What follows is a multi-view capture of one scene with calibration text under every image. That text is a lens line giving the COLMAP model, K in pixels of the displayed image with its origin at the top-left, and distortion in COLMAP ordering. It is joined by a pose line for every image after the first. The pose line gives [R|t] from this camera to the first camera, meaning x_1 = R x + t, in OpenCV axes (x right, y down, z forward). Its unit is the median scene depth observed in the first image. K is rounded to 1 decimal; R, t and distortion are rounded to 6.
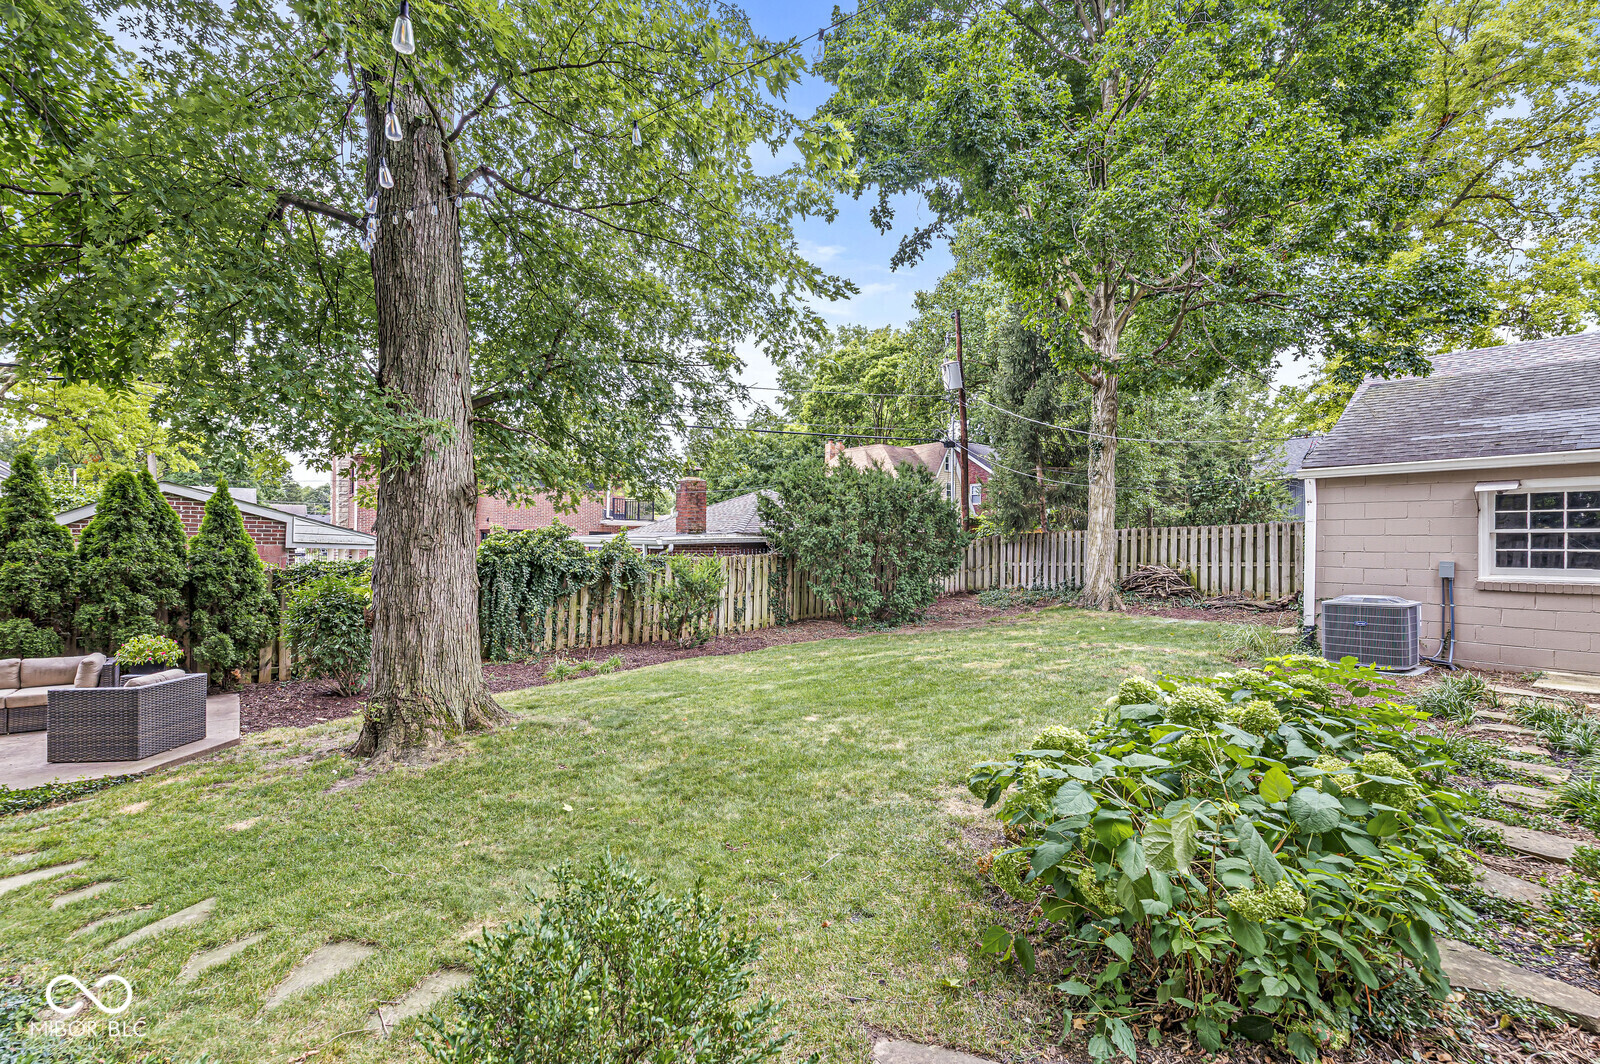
lens RADIAL K [[693.8, 0, 802.5], [0, 693.8, 544.8], [0, 0, 1]] dist [0.001117, -0.000122]
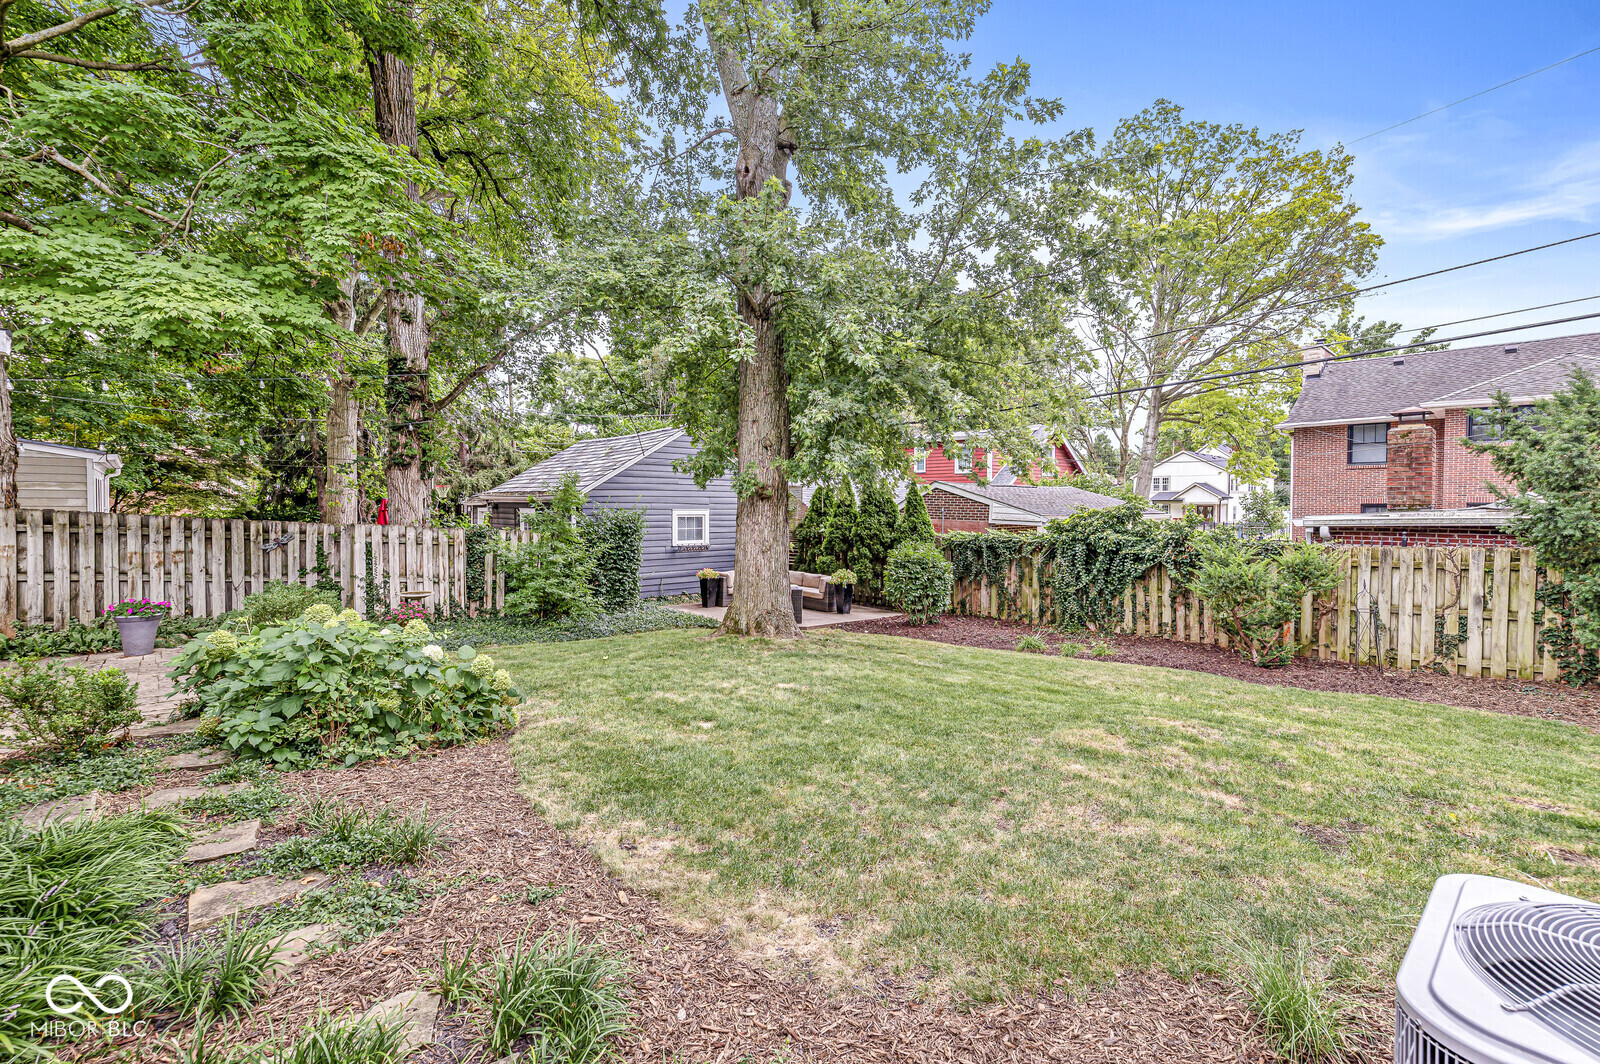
lens RADIAL K [[693.8, 0, 796.7], [0, 693.8, 530.3], [0, 0, 1]] dist [0.001117, -0.000122]
pose [[0.050682, 0.023867, -0.998430, 0.767317], [-0.006031, 0.999703, 0.023592, -0.014053], [0.998697, 0.004826, 0.050811, 0.655599]]
